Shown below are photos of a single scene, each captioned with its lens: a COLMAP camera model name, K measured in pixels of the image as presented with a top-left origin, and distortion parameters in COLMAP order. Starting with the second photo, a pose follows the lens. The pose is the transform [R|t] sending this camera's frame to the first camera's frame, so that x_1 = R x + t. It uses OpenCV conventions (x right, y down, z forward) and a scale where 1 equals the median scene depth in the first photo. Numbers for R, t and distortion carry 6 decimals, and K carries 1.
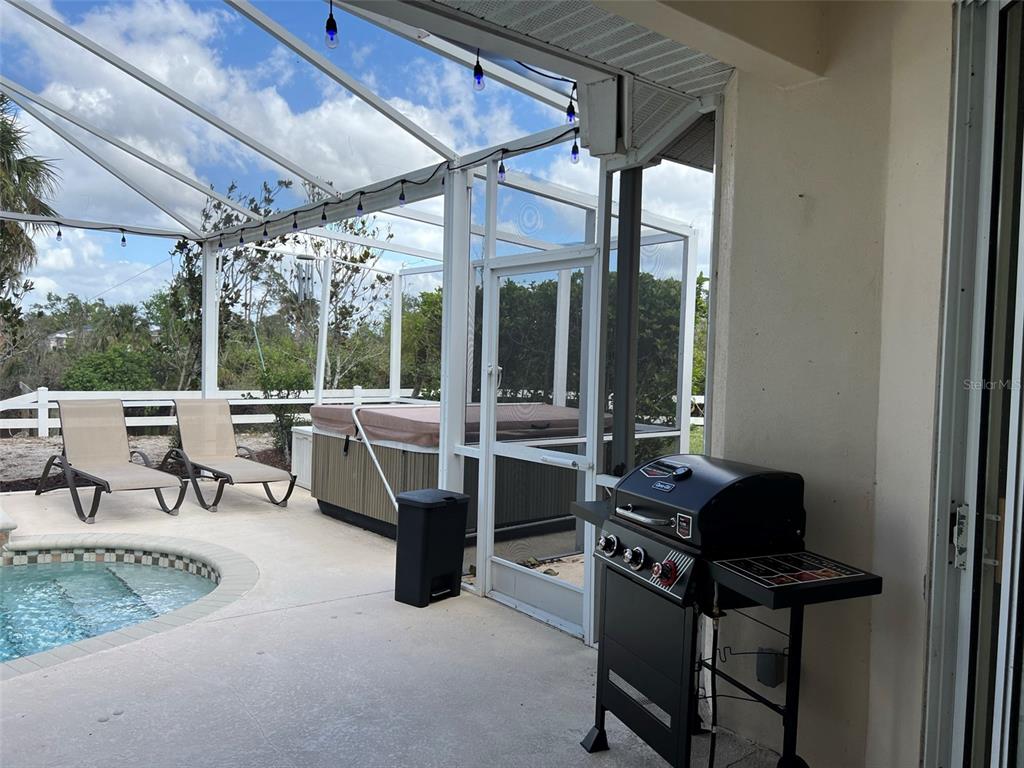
lens RADIAL K [[767.0, 0, 511.5], [0, 767.0, 389.1], [0, 0, 1]] dist [0.074367, -0.095428]
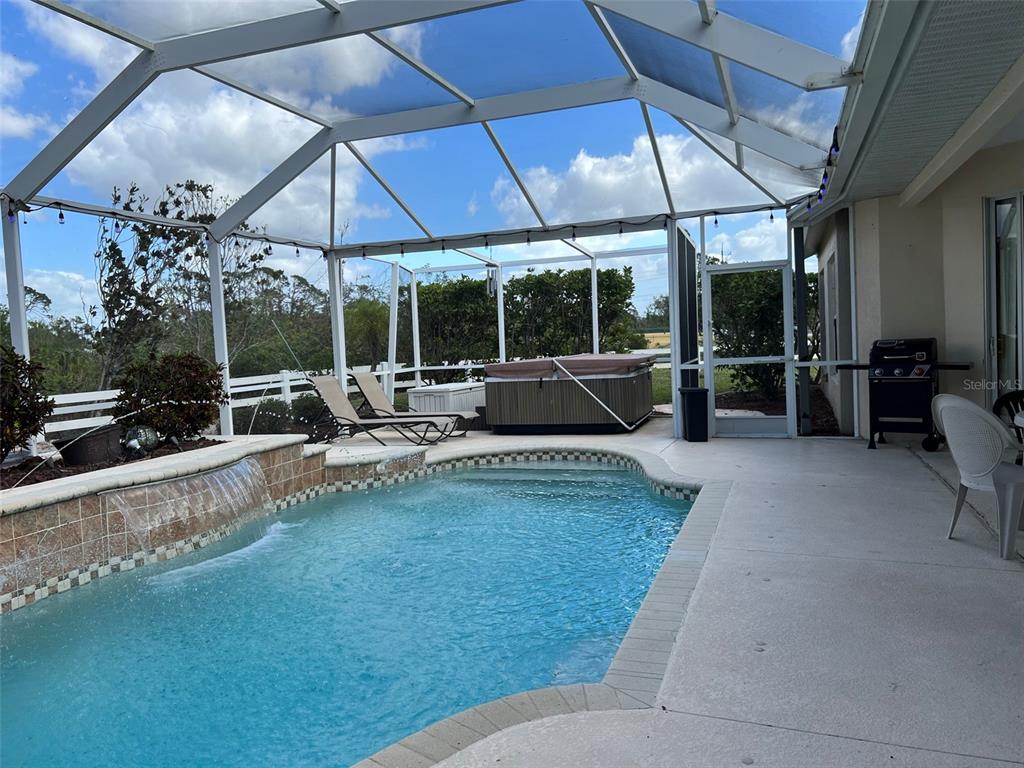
lens RADIAL K [[767.0, 0, 517.2], [0, 767.0, 386.3], [0, 0, 1]] dist [0.074367, -0.095428]
pose [[0.853324, -0.098465, 0.511999, -1.095291], [0.089937, 0.995083, 0.041475, 0.007502], [-0.513566, 0.010656, 0.857984, -0.334638]]
